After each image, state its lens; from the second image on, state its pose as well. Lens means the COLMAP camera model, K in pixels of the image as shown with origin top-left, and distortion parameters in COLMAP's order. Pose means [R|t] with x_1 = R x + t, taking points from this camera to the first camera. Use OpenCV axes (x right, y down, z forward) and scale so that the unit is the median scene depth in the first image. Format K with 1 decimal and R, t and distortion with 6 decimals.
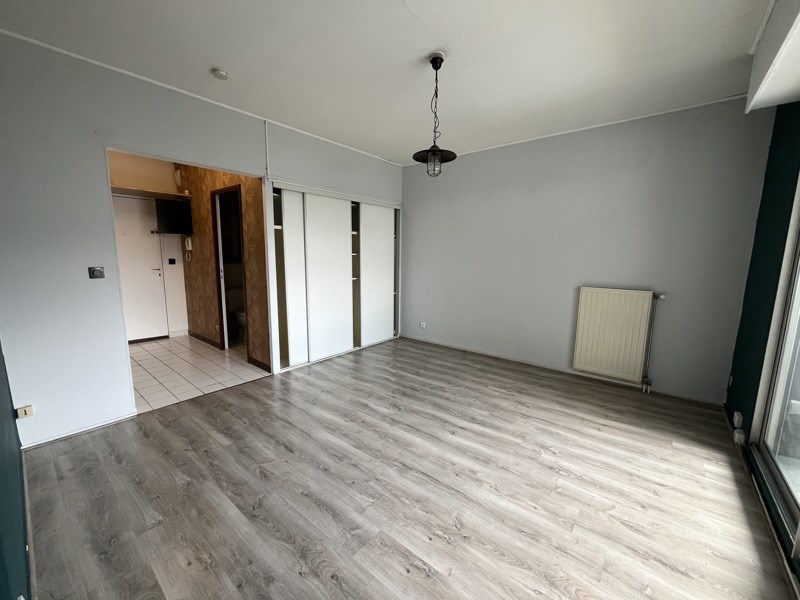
lens RADIAL K [[323.2, 0, 399.2], [0, 323.2, 302.2], [0, 0, 1]] dist [-0.000380, 0.000222]
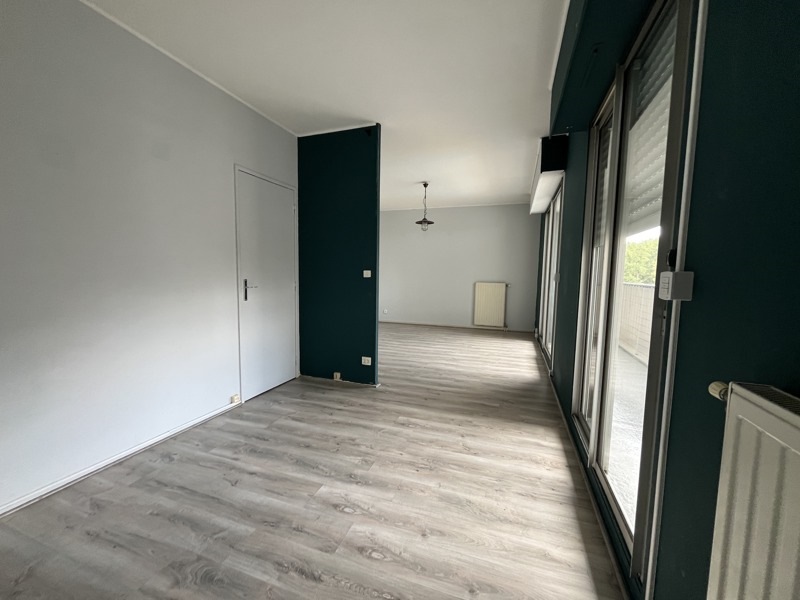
lens RADIAL K [[323.2, 0, 399.8], [0, 323.2, 302.8], [0, 0, 1]] dist [-0.000380, 0.000222]
pose [[0.938689, -0.028545, 0.343580, -0.808187], [0.046257, 0.997984, -0.043464, 0.202794], [-0.341647, 0.056692, 0.938117, -1.005767]]
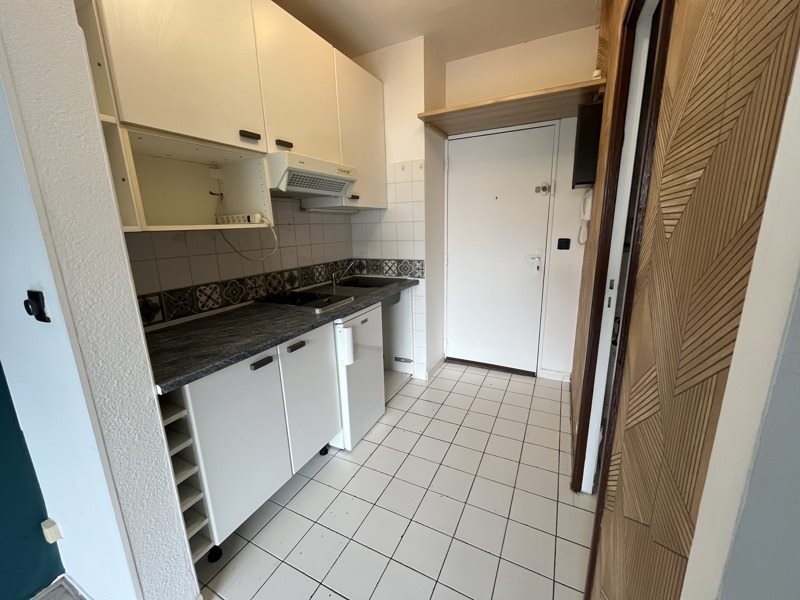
lens RADIAL K [[323.2, 0, 402.1], [0, 323.2, 299.7], [0, 0, 1]] dist [-0.000380, 0.000222]
pose [[0.232392, 0.202113, -0.951391, -0.509064], [-0.118829, 0.976743, 0.178473, -0.202448], [0.965336, 0.071577, 0.251004, 1.260349]]
